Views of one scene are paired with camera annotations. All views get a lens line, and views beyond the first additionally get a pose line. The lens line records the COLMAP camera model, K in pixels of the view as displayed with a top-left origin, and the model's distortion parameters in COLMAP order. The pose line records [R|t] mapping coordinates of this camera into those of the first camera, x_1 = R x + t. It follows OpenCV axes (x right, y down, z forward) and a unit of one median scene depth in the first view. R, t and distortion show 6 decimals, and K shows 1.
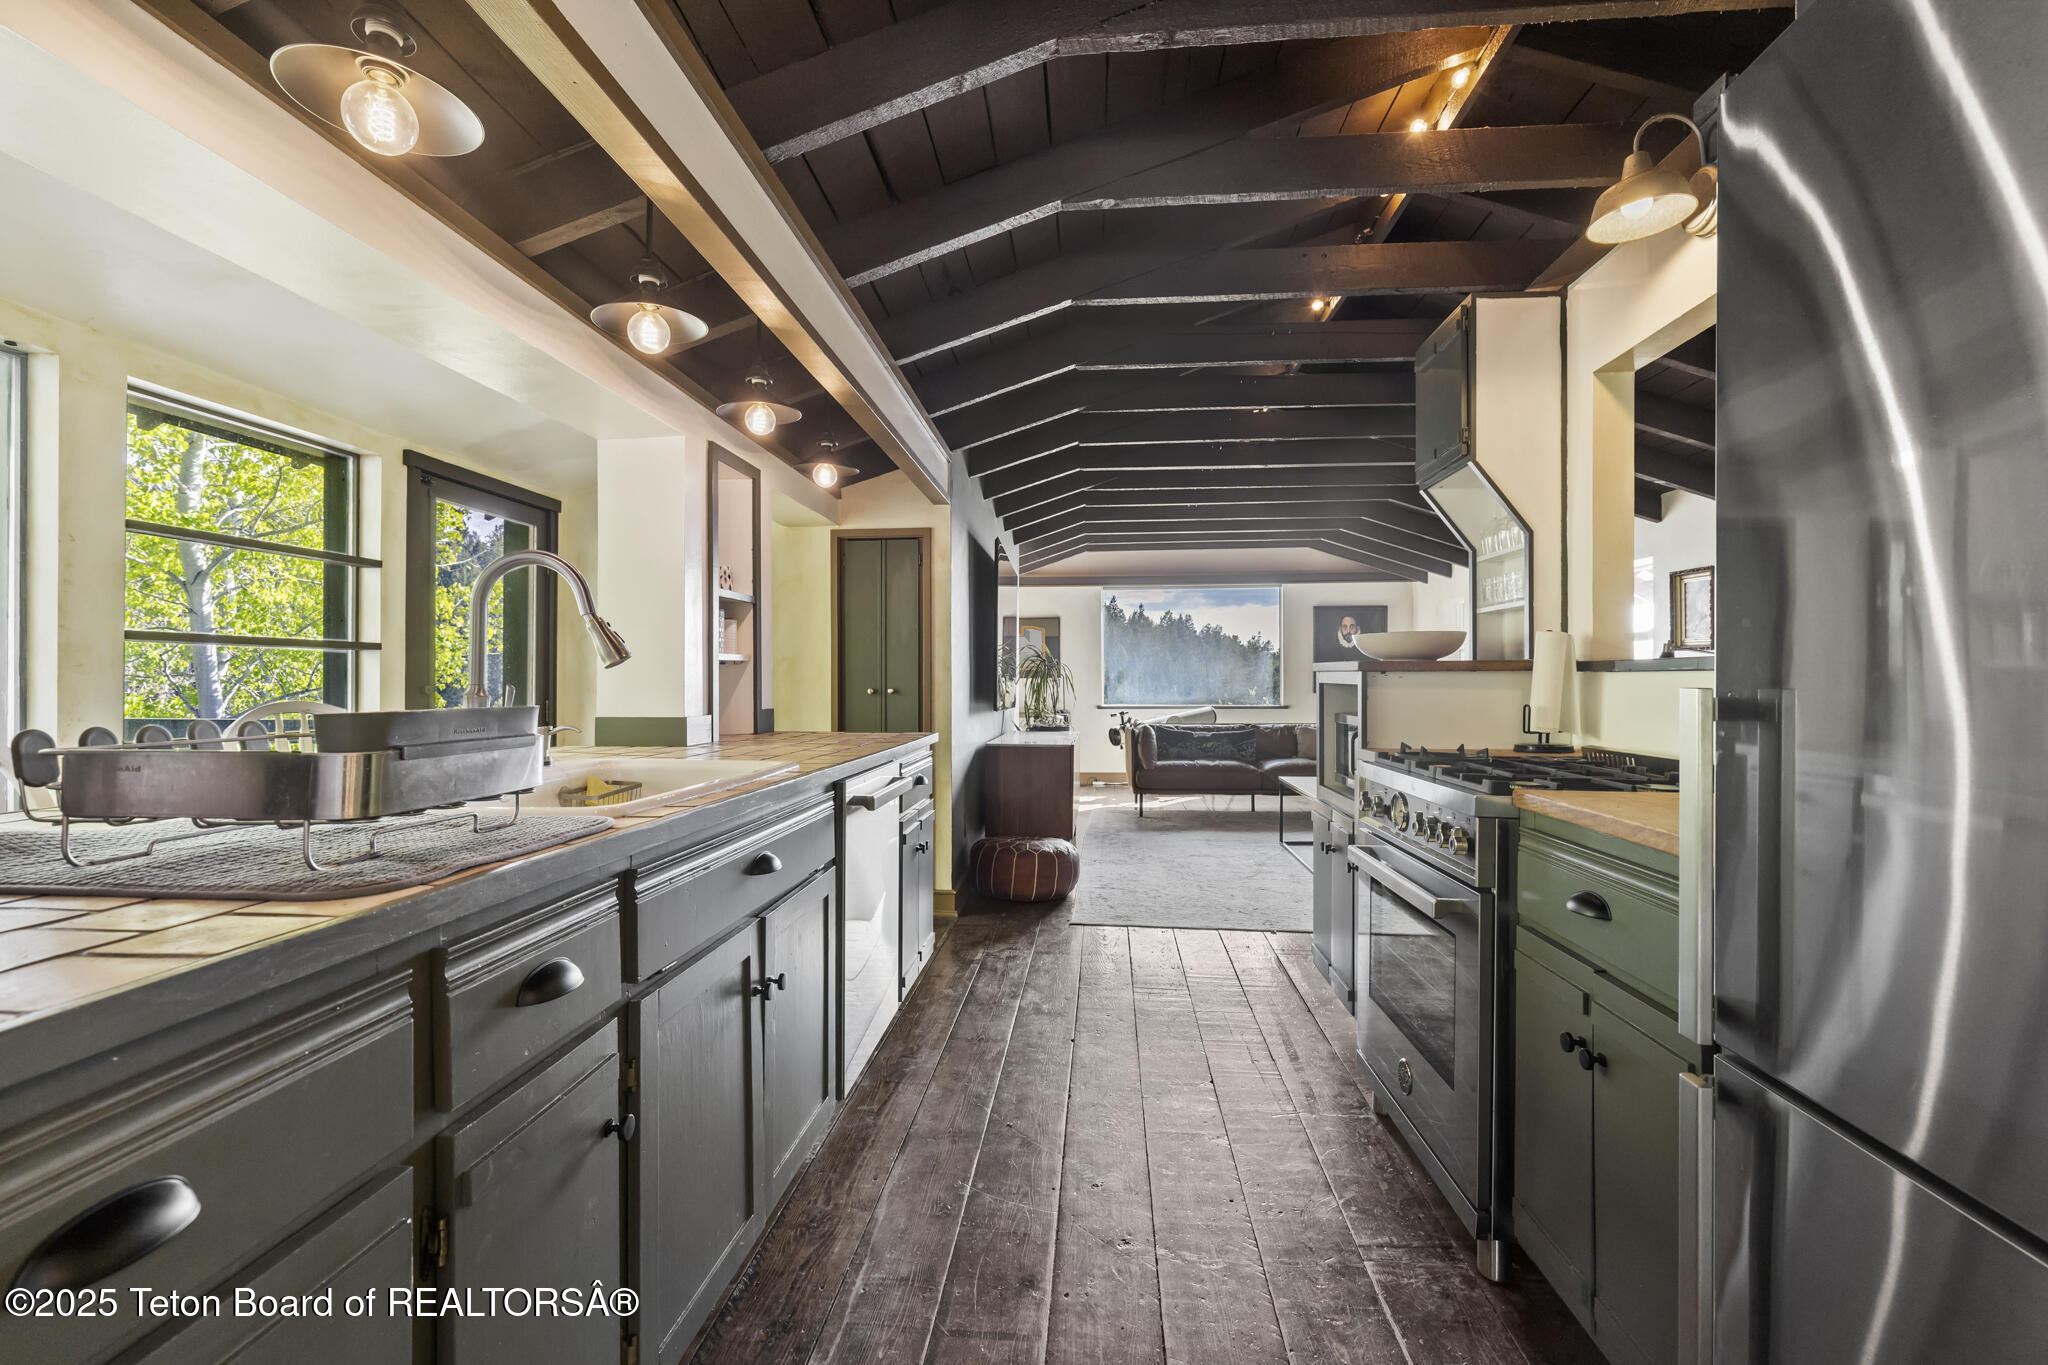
lens RADIAL K [[911.5, 0, 1044.0], [0, 911.5, 677.7], [0, 0, 1]] dist [0.003332, 0.000541]
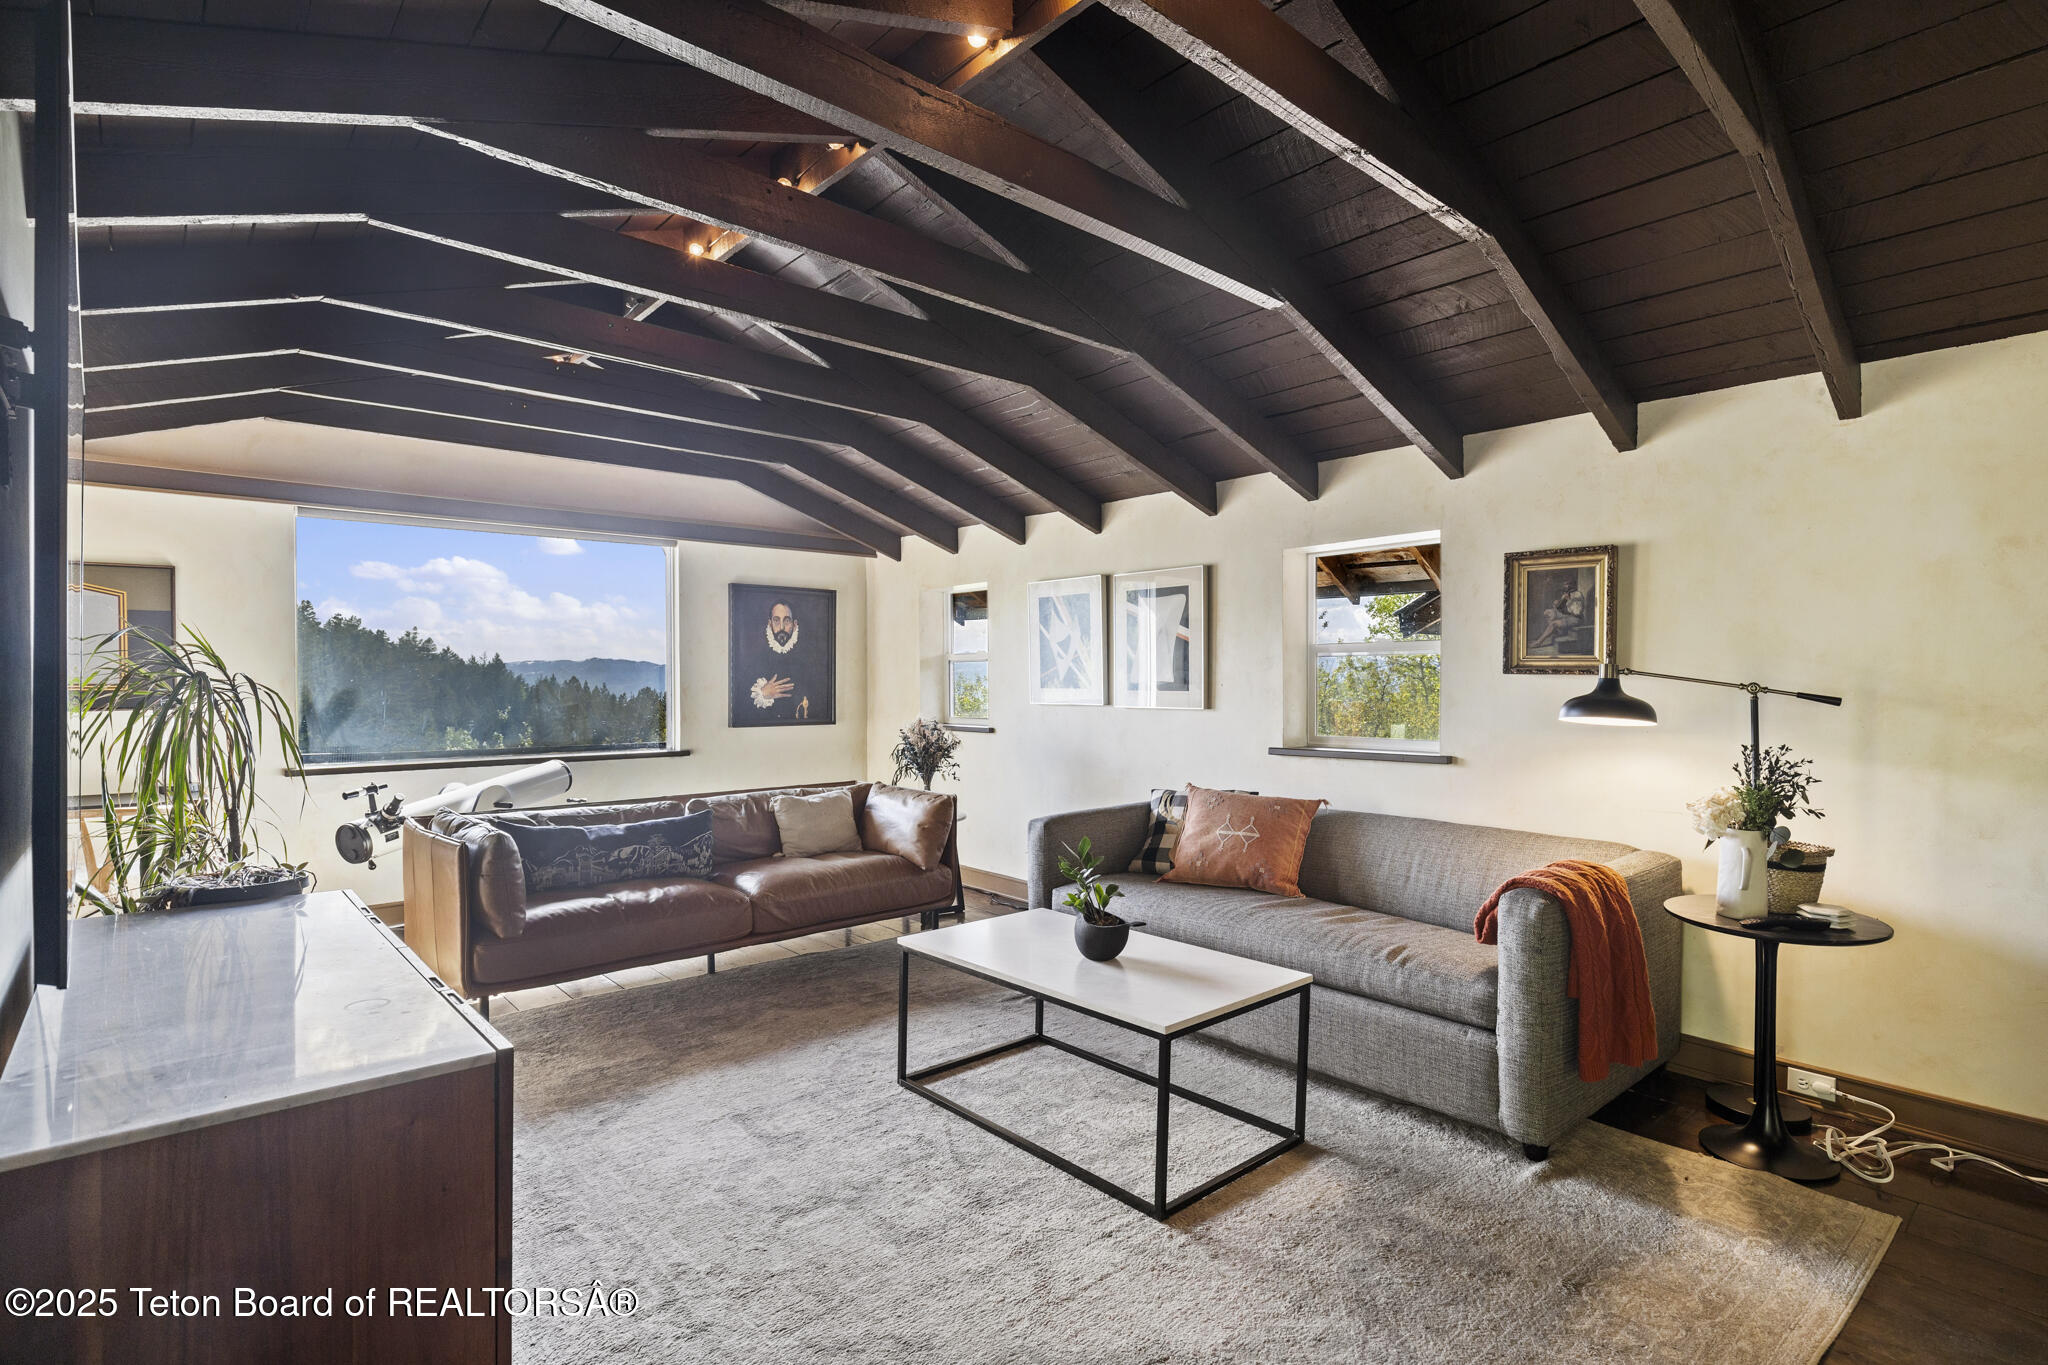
lens RADIAL K [[996.5, 0, 1018.0], [0, 996.5, 693.8], [0, 0, 1]] dist [0.008001, 0.000465]
pose [[0.708054, -0.007718, 0.706116, -0.036421], [0.000906, 0.999949, 0.010021, -0.012472], [-0.706158, -0.006456, 0.708025, 0.413989]]
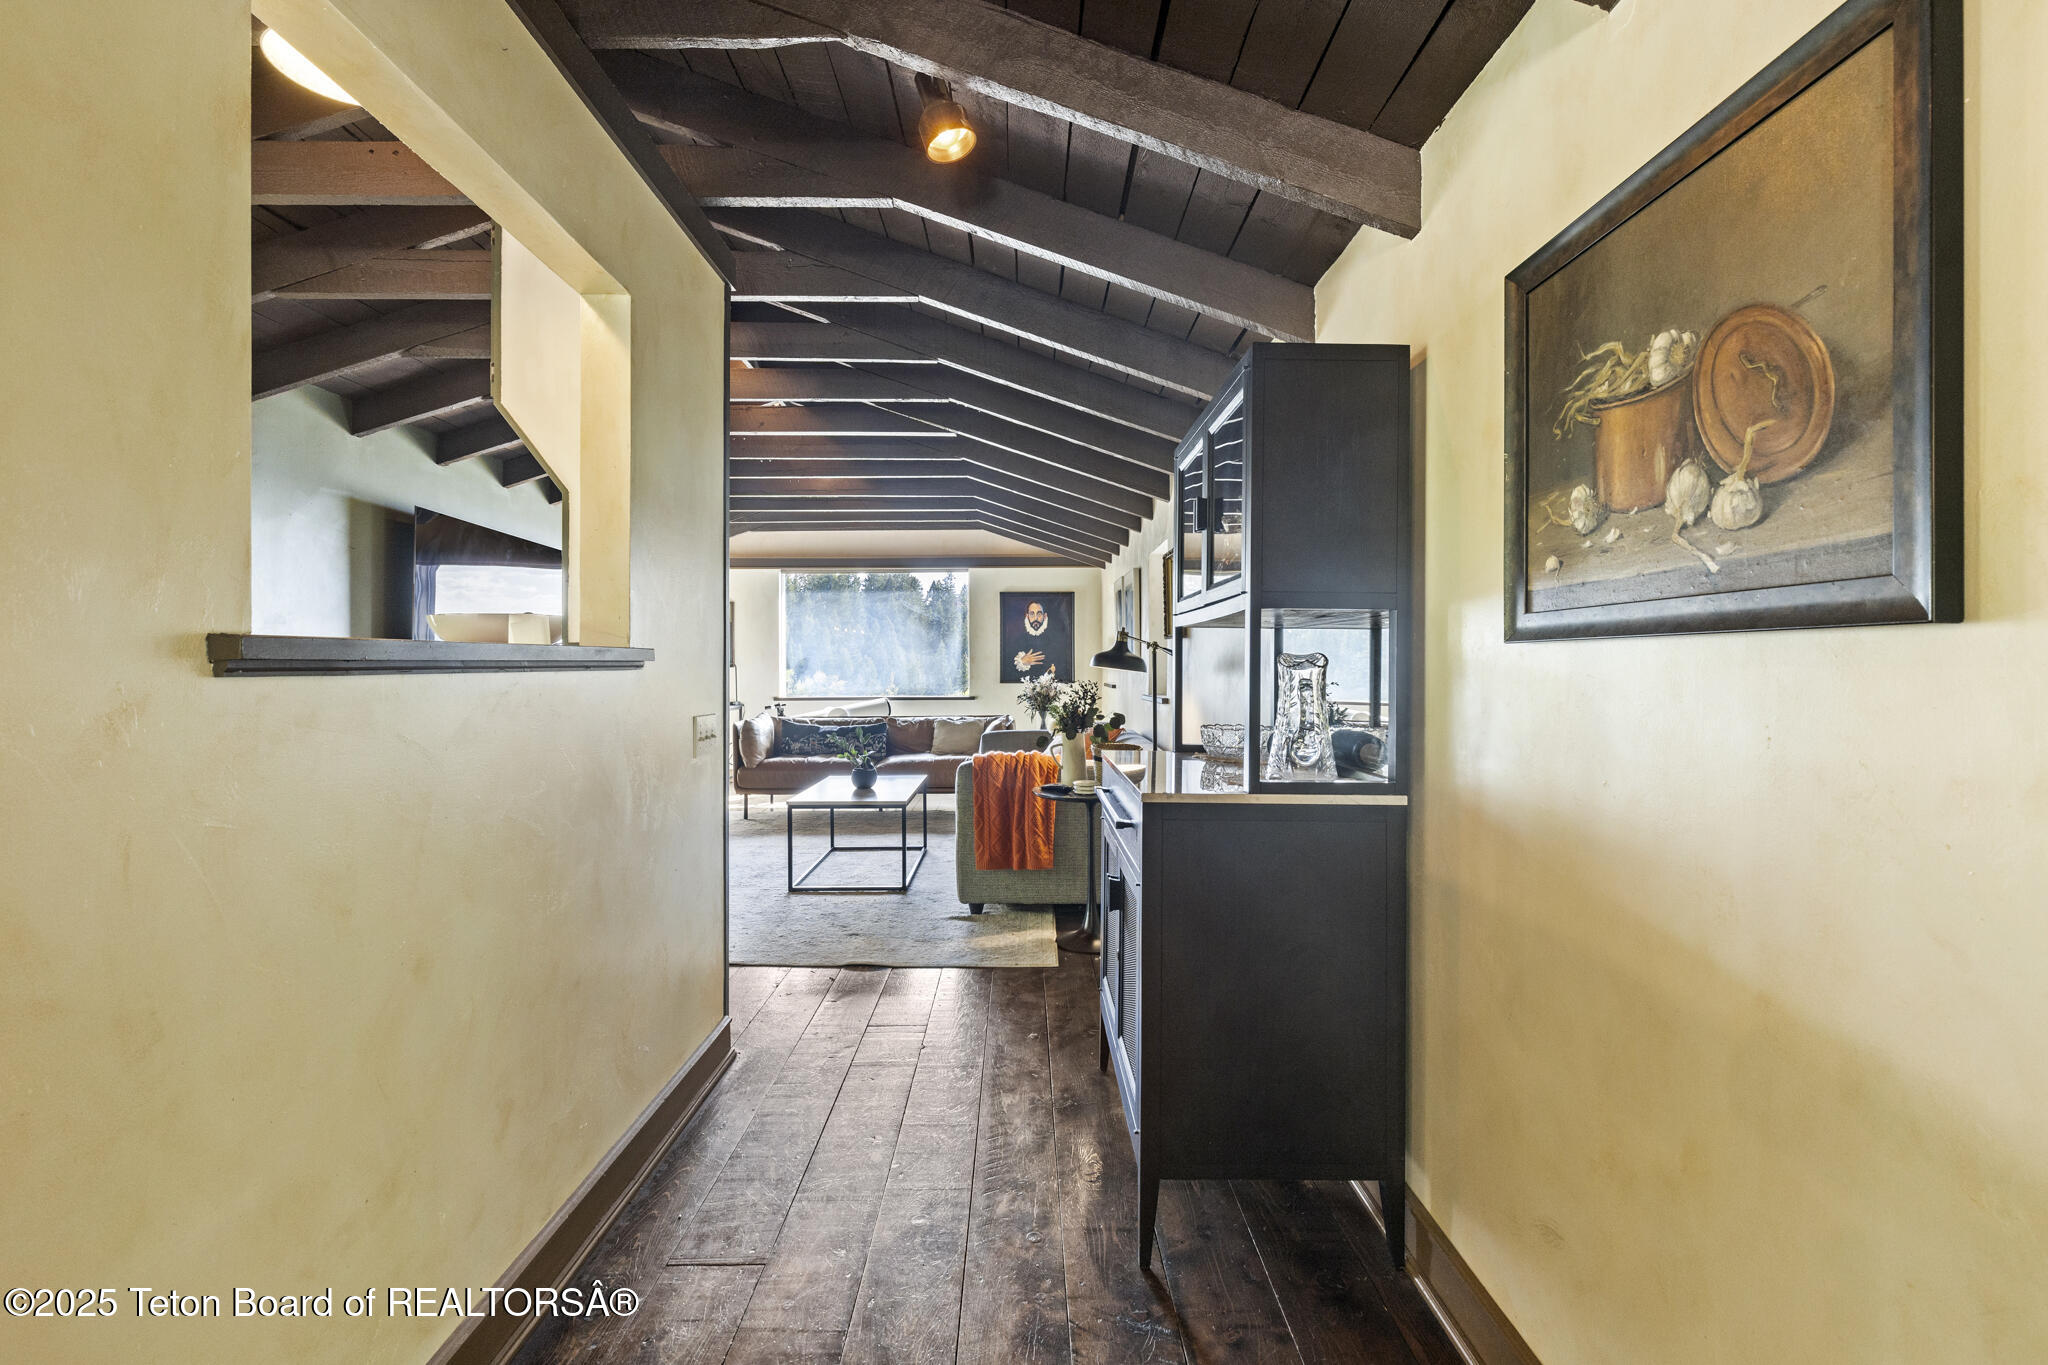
lens RADIAL K [[911.5, 0, 1034.5], [0, 911.5, 643.6], [0, 0, 1]] dist [0.003332, 0.000541]
pose [[0.997032, 0.000494, 0.076986, 0.267857], [0.001328, 0.999720, -0.023614, -0.002027], [-0.076976, 0.023646, 0.996753, 0.045019]]
